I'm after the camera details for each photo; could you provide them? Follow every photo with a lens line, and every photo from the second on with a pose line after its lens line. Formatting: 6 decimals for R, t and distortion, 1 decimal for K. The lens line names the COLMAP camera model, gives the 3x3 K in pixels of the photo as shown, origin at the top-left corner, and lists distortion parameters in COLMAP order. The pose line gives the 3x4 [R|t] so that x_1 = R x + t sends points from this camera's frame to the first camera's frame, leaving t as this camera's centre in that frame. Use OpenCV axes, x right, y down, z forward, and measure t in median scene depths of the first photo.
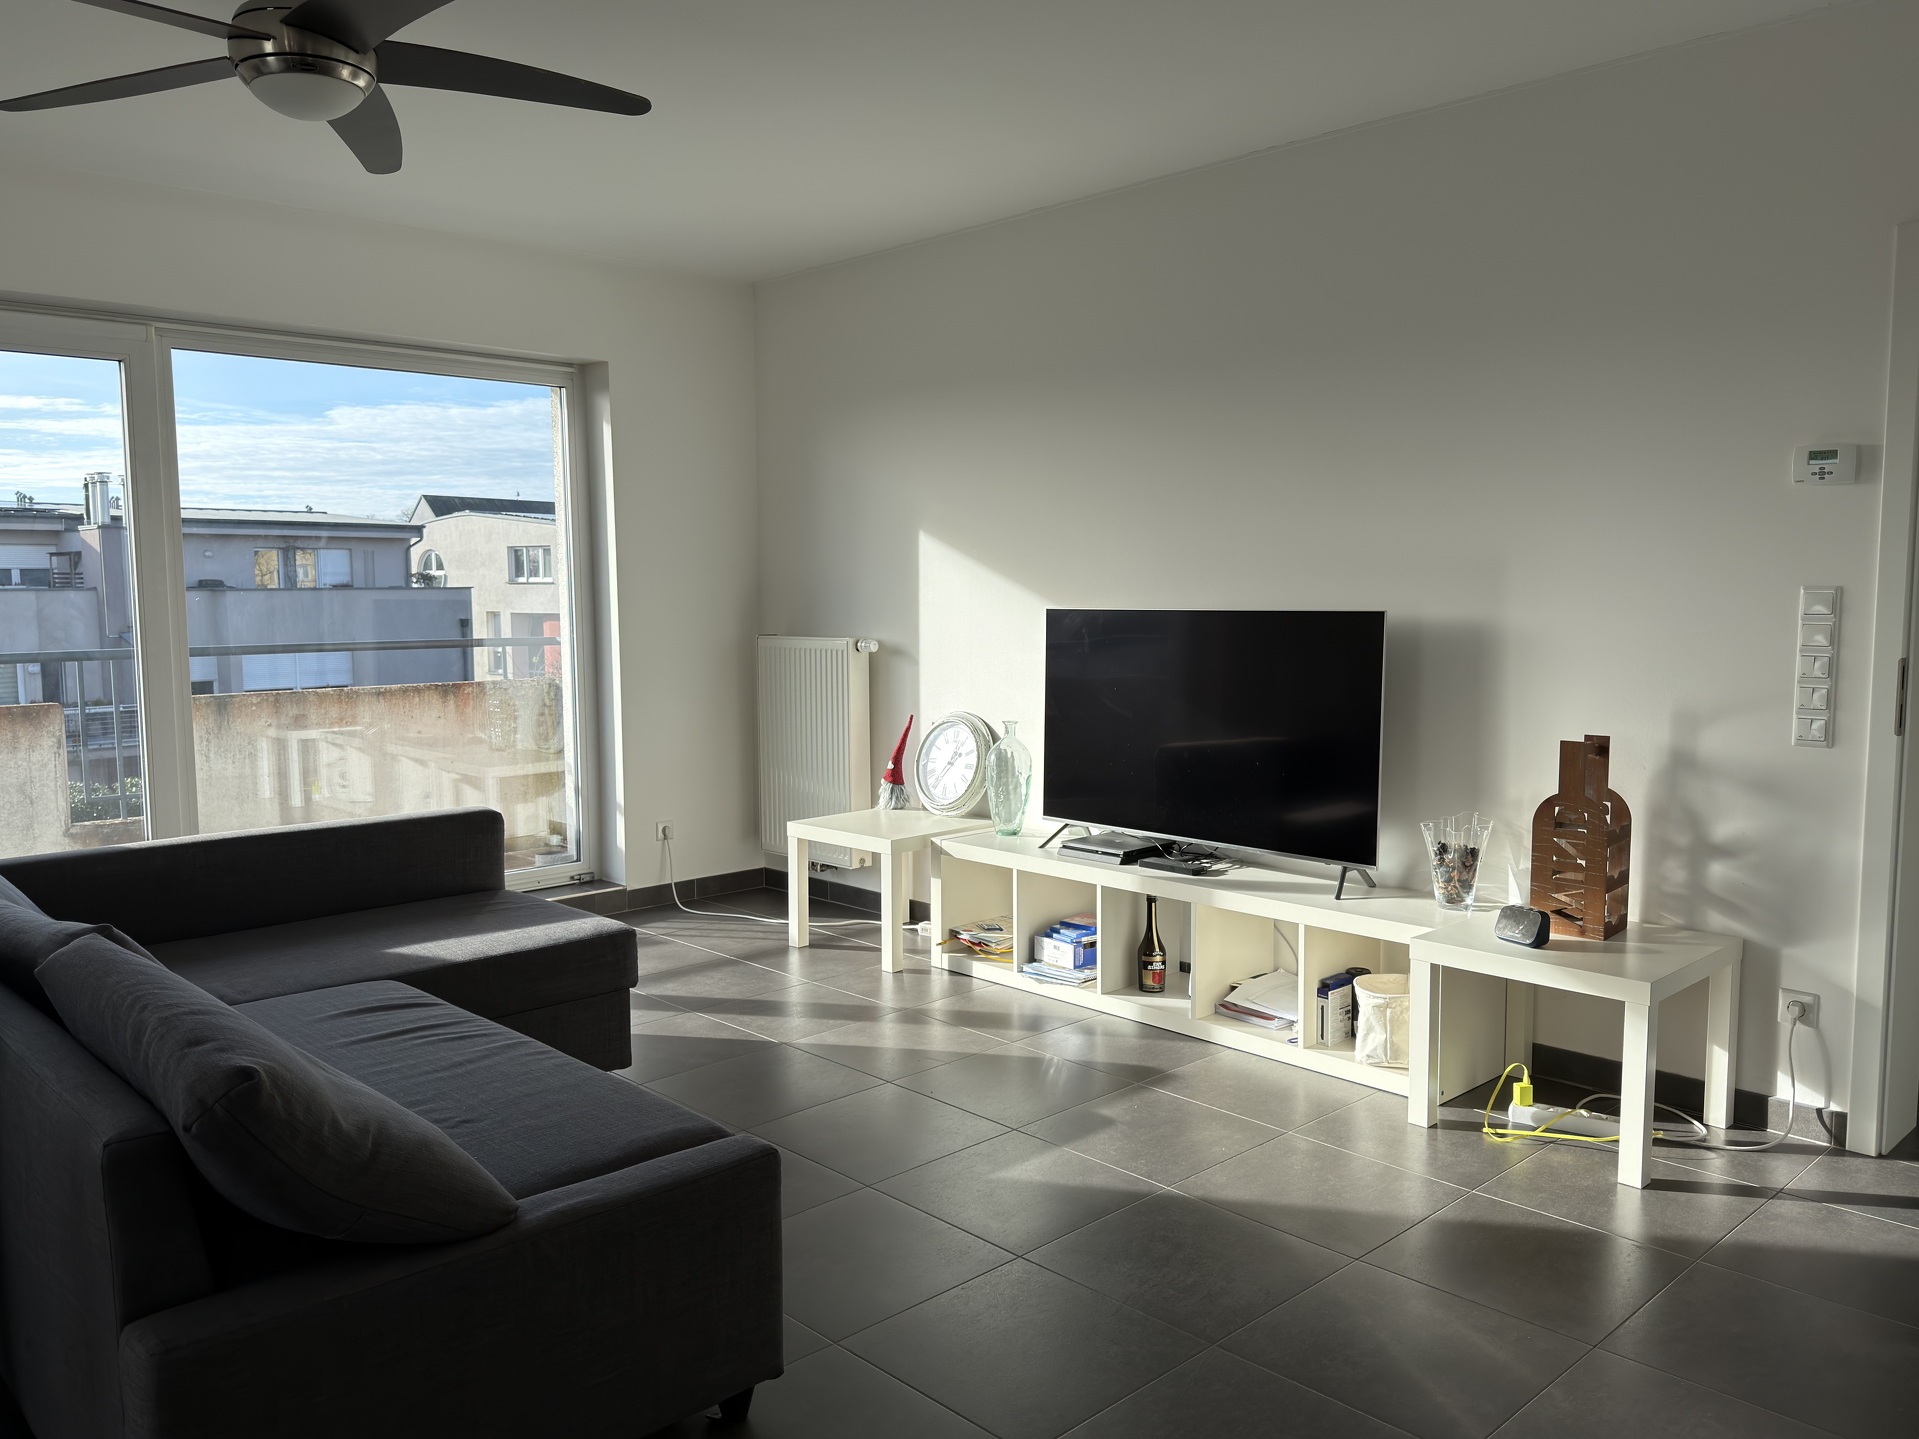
lens RADIAL K [[1463.3, 0, 959.5], [0, 1463.3, 747.1], [0, 0, 1]] dist [0.007727, -0.002853]
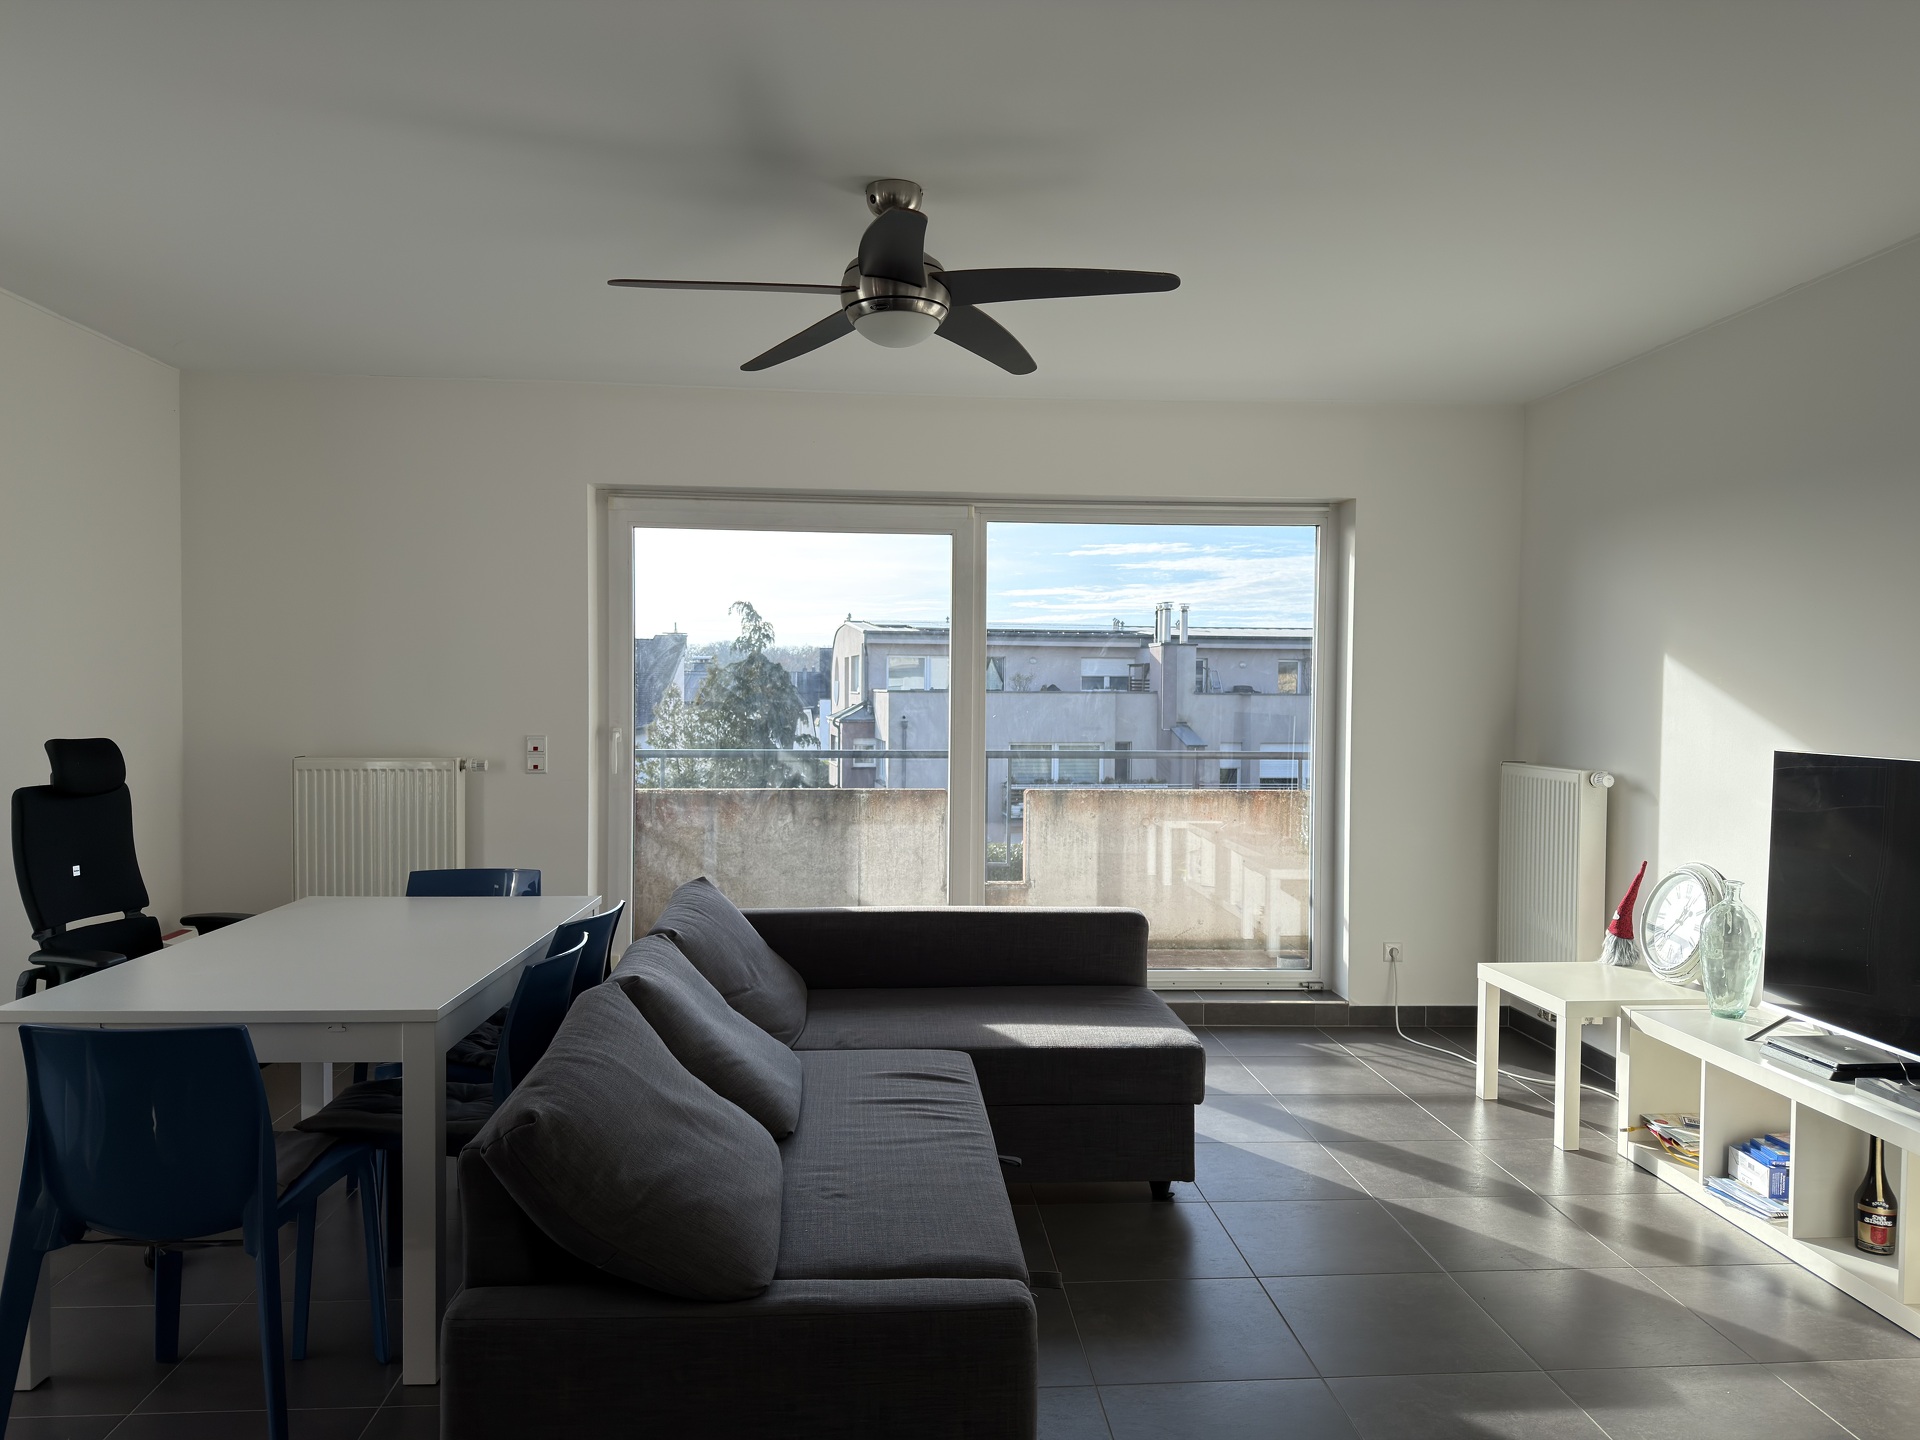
lens RADIAL K [[1325.0, 0, 960.0], [0, 1325.0, 720.0], [0, 0, 1]] dist [0.074377, -0.093405]
pose [[0.763872, 0.026350, -0.644830, 0.178855], [-0.082816, 0.994908, -0.057450, -0.027101], [0.640032, 0.097286, 0.762164, 0.105836]]
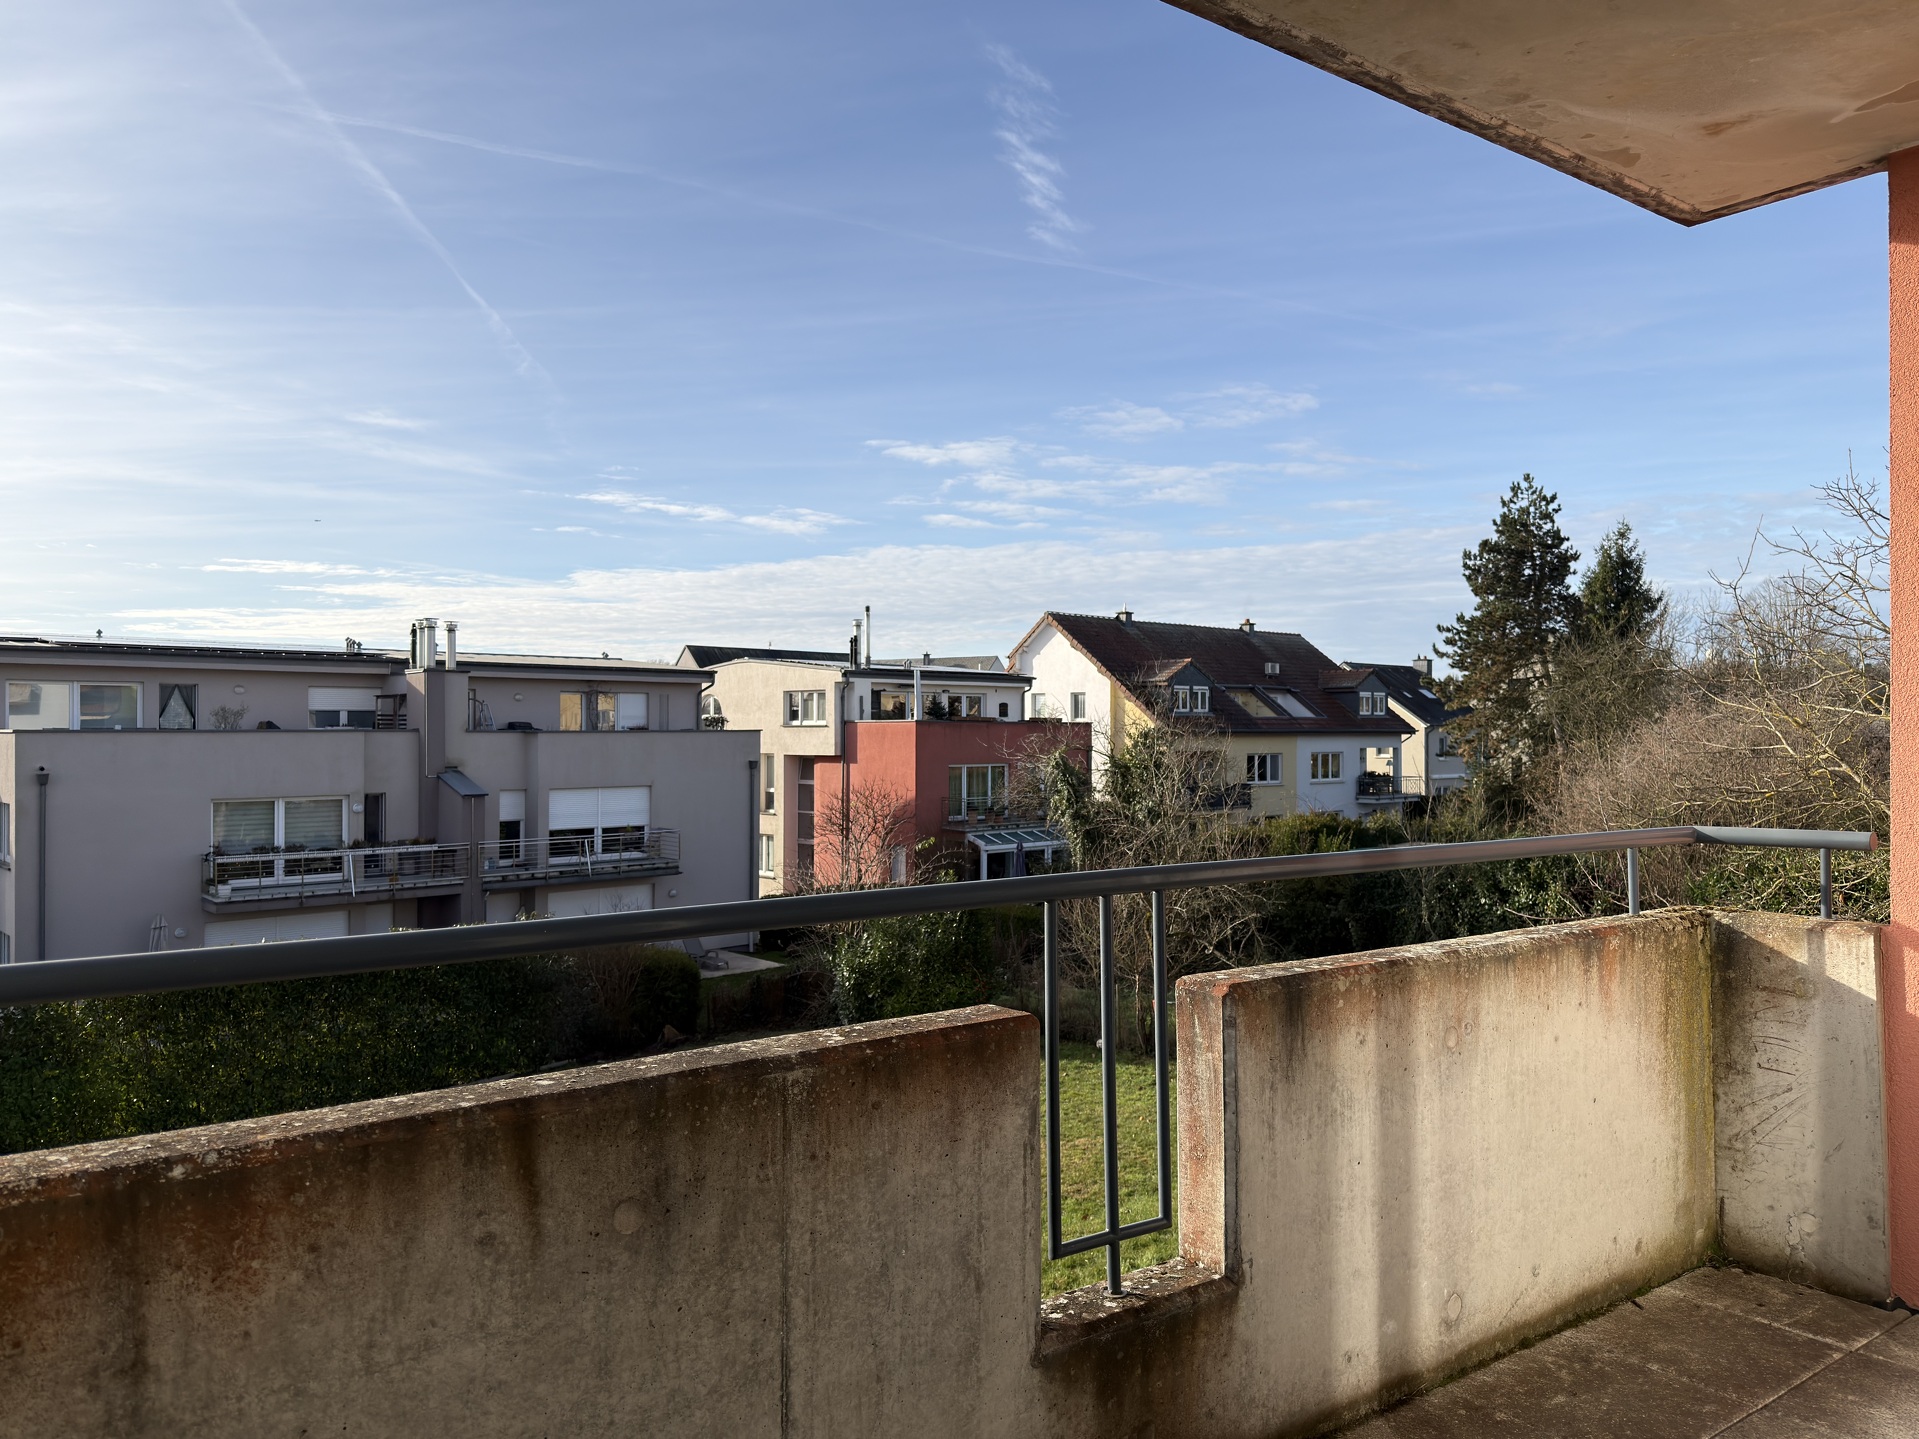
lens RADIAL K [[1368.4, 0, 959.5], [0, 1368.4, 719.5], [0, 0, 1]] dist [0.061820, -0.000011]
pose [[0.991798, 0.003501, -0.127769, -0.649802], [-0.018483, 0.993047, -0.116262, -0.072739], [0.126473, 0.117670, 0.984966, 0.690290]]
